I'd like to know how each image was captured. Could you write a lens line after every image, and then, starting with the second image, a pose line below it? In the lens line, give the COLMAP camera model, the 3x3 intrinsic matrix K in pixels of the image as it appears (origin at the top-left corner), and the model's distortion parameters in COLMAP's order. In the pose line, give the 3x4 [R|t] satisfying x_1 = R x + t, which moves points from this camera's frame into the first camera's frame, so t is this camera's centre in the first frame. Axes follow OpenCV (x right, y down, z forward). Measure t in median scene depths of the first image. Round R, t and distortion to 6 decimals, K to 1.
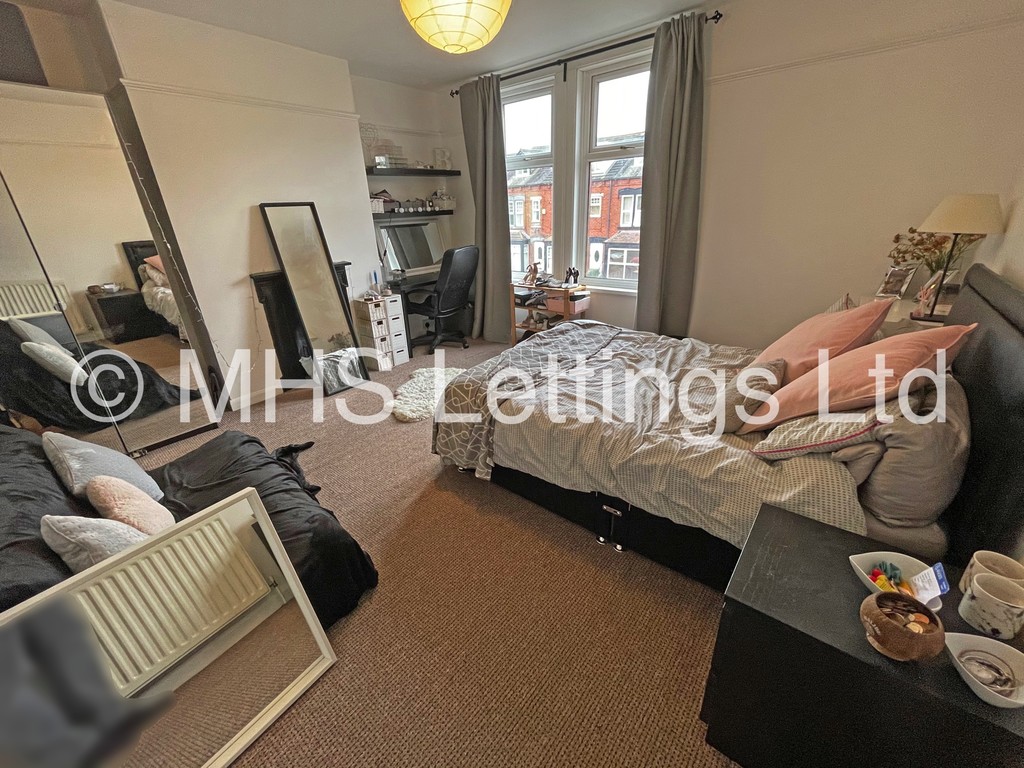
lens RADIAL K [[413.9, 0, 508.2], [0, 413.9, 388.3], [0, 0, 1]] dist [-0.000772, 0.000074]
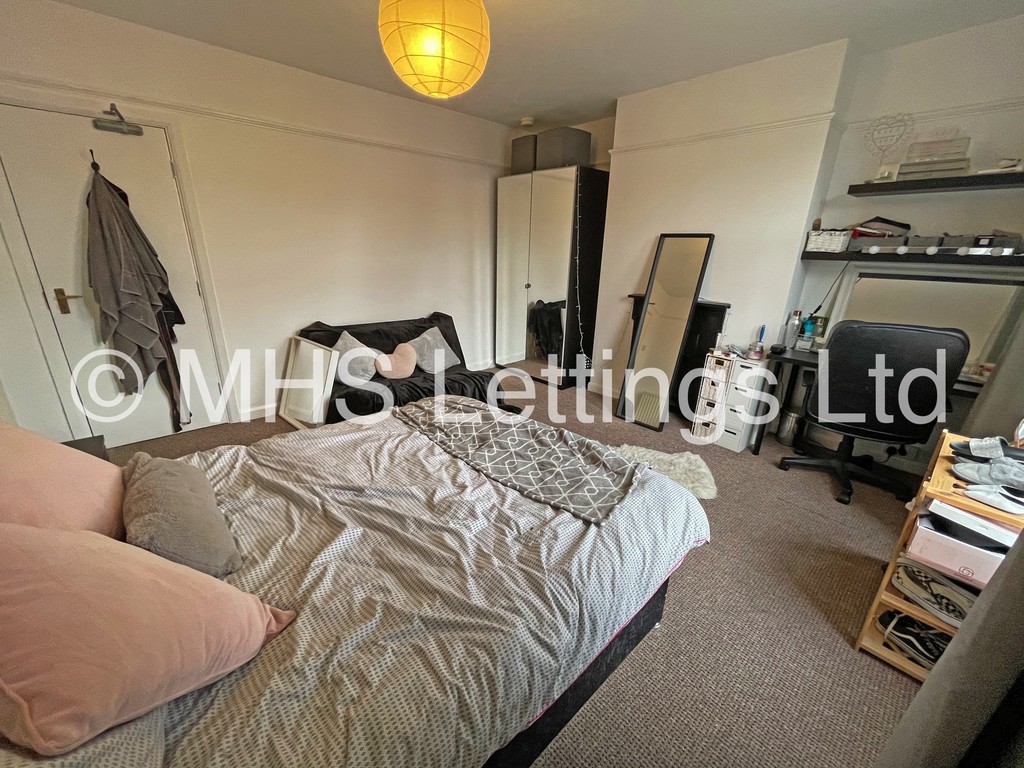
lens RADIAL K [[413.9, 0, 508.2], [0, 413.9, 388.3], [0, 0, 1]] dist [-0.000772, 0.000074]
pose [[-0.140512, 0.353668, -0.924757, 0.508189], [-0.418258, 0.825382, 0.379215, -0.304658], [0.897394, 0.440071, 0.031948, 0.668499]]
